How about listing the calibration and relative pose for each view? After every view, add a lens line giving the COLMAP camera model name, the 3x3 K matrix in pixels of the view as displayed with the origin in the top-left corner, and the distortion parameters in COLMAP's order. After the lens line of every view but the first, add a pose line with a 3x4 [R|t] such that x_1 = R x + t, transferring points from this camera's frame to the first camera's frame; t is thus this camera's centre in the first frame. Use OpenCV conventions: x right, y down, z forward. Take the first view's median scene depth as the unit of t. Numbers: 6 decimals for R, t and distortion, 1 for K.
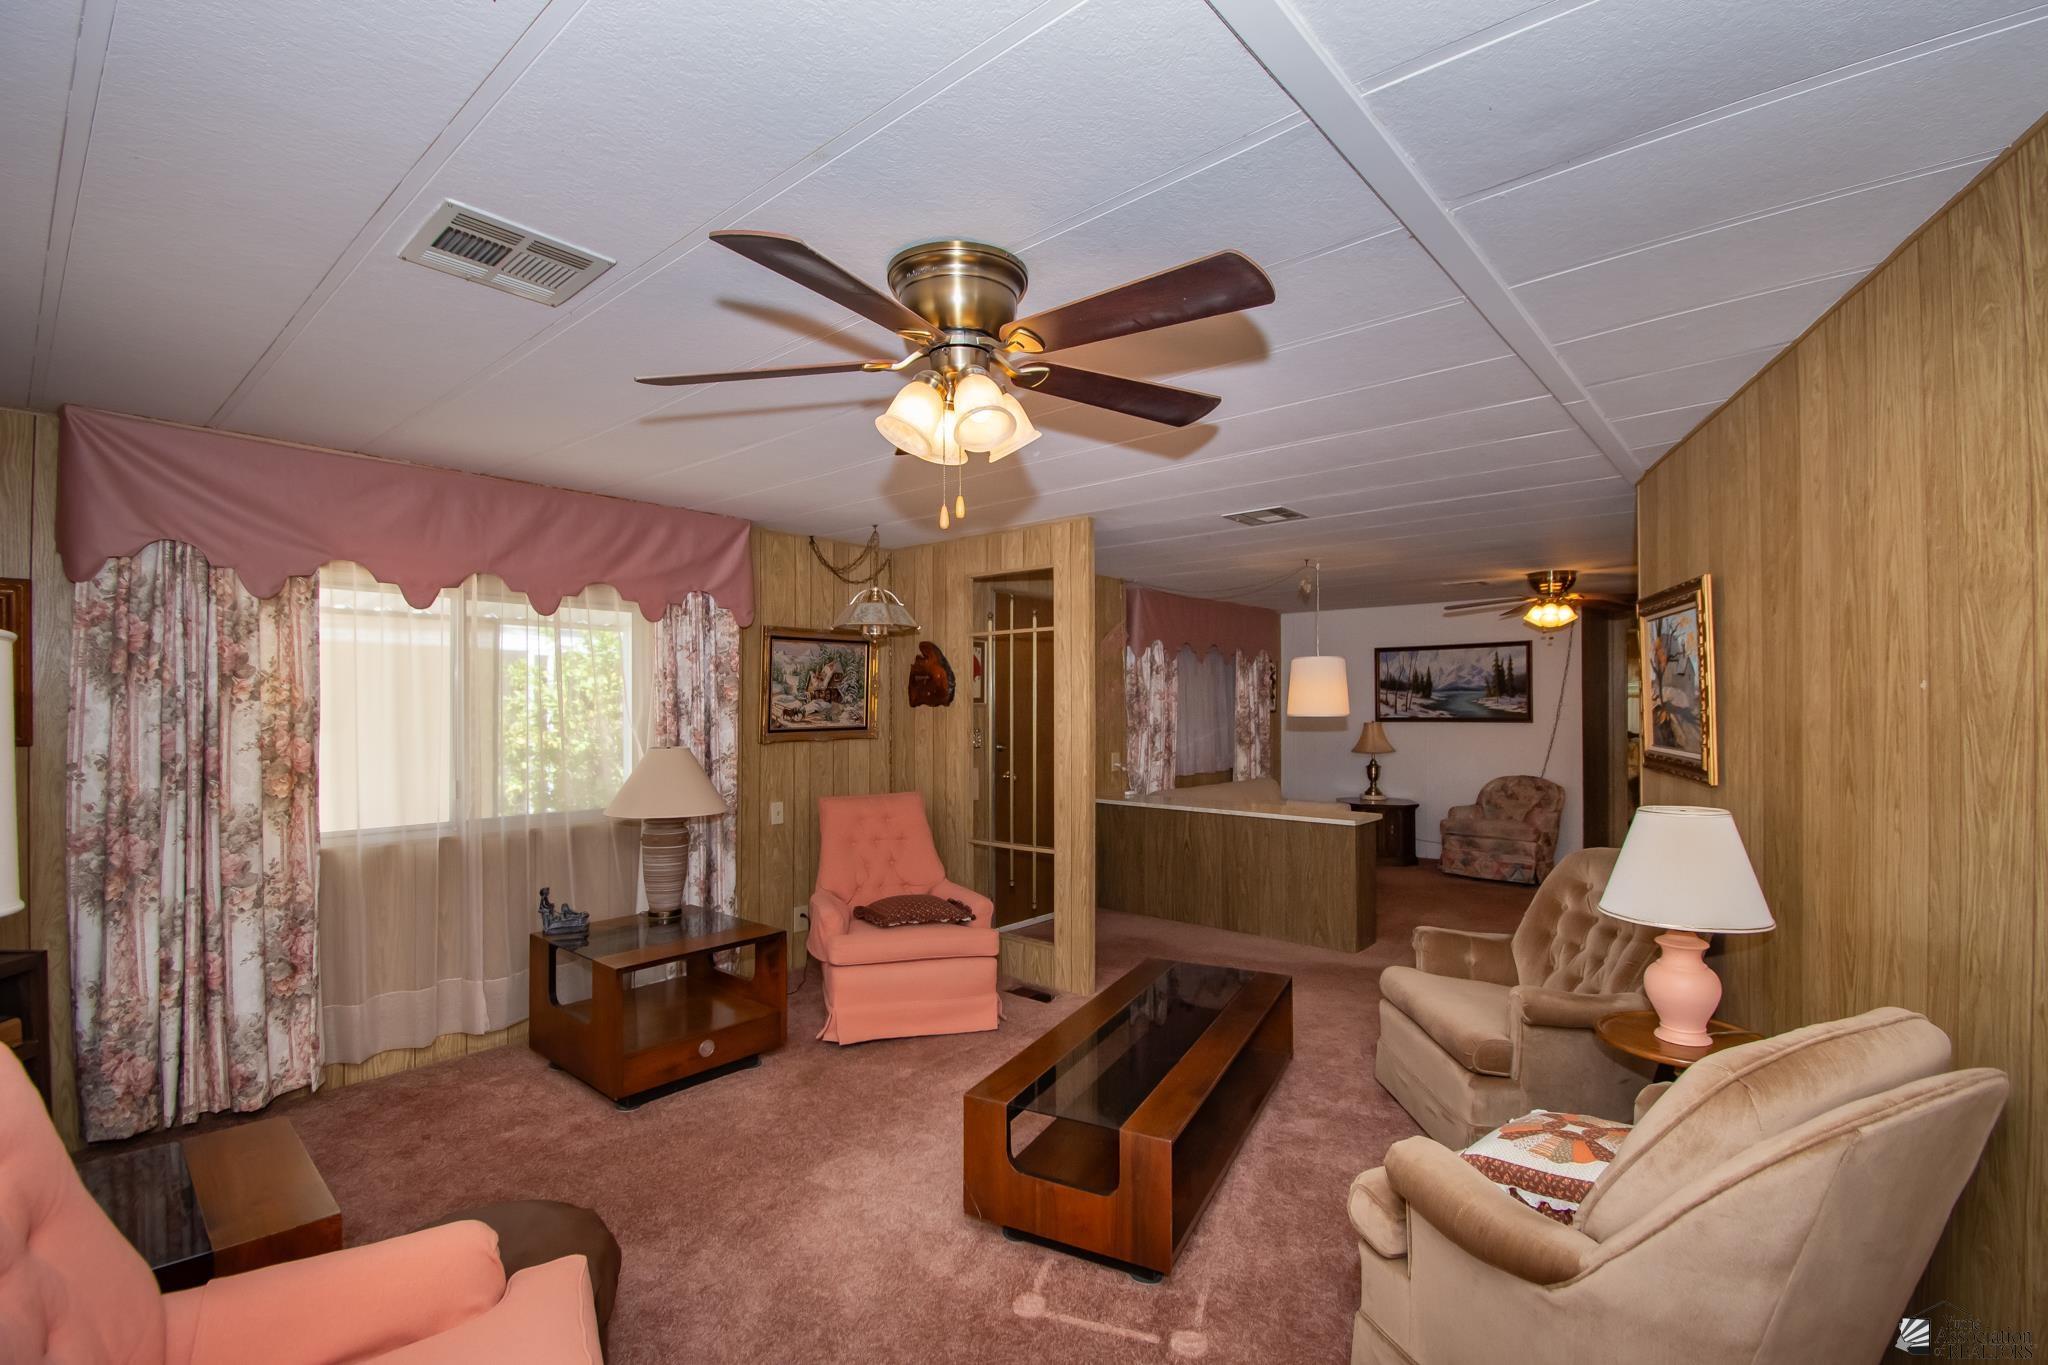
lens RADIAL K [[926.9, 0, 1011.4], [0, 926.9, 710.2], [0, 0, 1]] dist [0.005465, -0.006806]
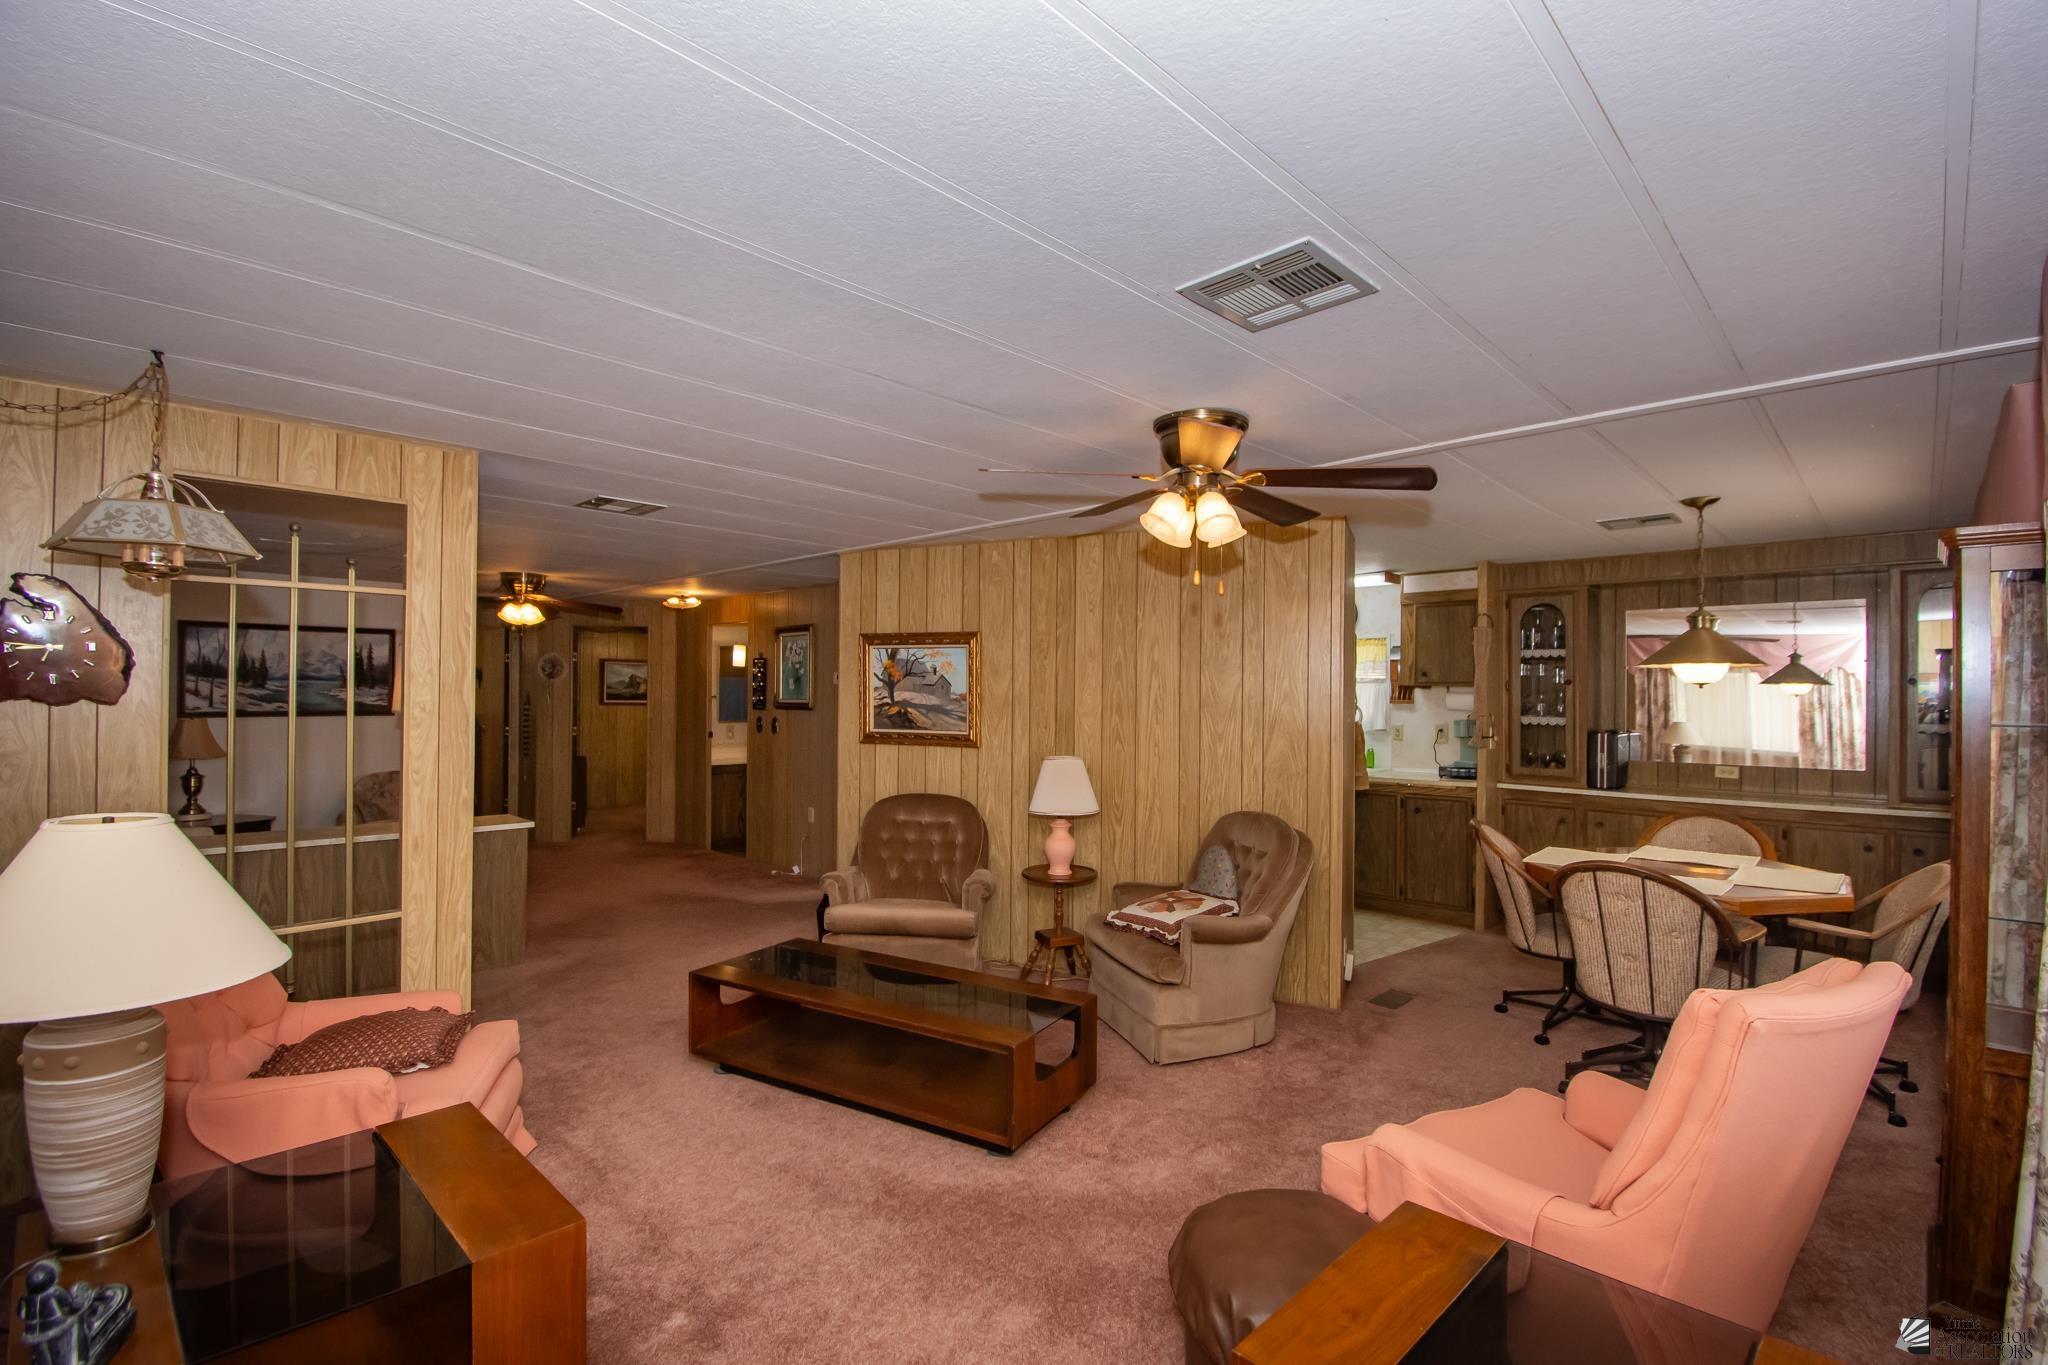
lens RADIAL K [[926.9, 0, 1015.9], [0, 926.9, 696.2], [0, 0, 1]] dist [0.005465, -0.006806]
pose [[0.034014, 0.000952, 0.999421, -0.377157], [-0.002546, 0.999996, -0.000866, -0.006722], [-0.999418, -0.002515, 0.034016, 0.312340]]
